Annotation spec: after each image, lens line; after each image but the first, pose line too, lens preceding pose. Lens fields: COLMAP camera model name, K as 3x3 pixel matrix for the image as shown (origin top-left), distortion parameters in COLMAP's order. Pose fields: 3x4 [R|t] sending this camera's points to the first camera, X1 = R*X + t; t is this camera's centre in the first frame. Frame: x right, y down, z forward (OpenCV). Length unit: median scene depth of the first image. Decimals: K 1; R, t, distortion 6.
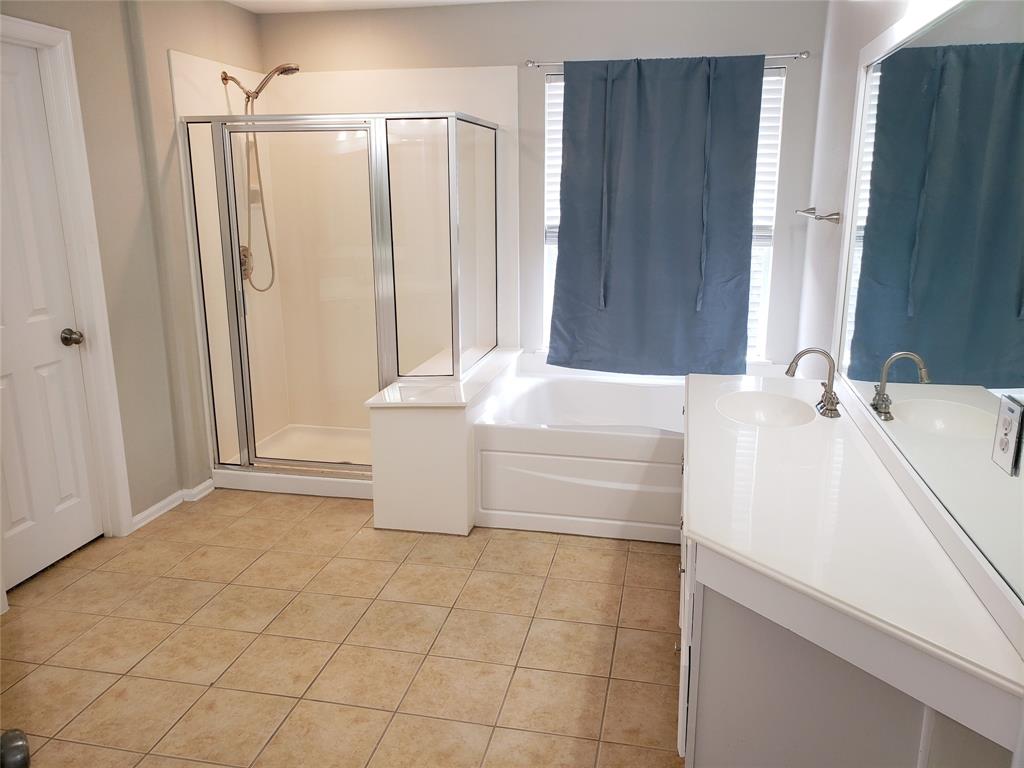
lens RADIAL K [[792.2, 0, 512.0], [0, 792.2, 384.0], [0, 0, 1]] dist [0.011172, 0.003002]
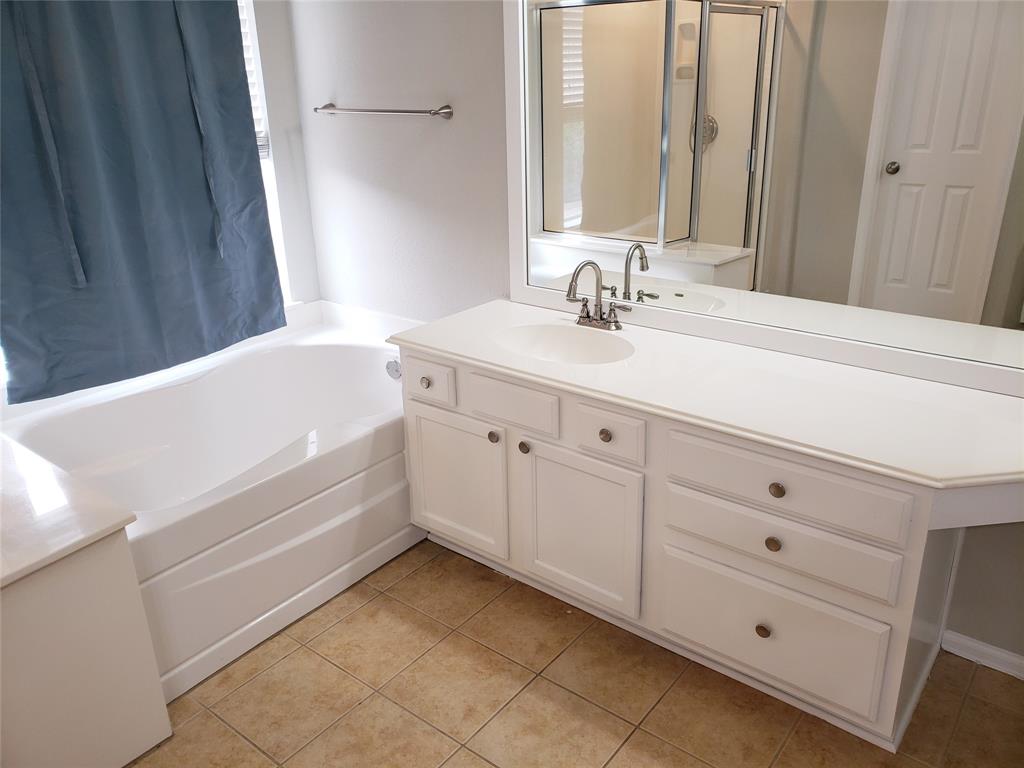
lens RADIAL K [[792.2, 0, 512.0], [0, 792.2, 384.0], [0, 0, 1]] dist [0.011172, 0.003002]
pose [[0.437093, -0.332179, 0.835827, -0.337840], [0.236736, 0.939021, 0.249390, -0.120235], [-0.867702, 0.088864, 0.489078, 0.505046]]
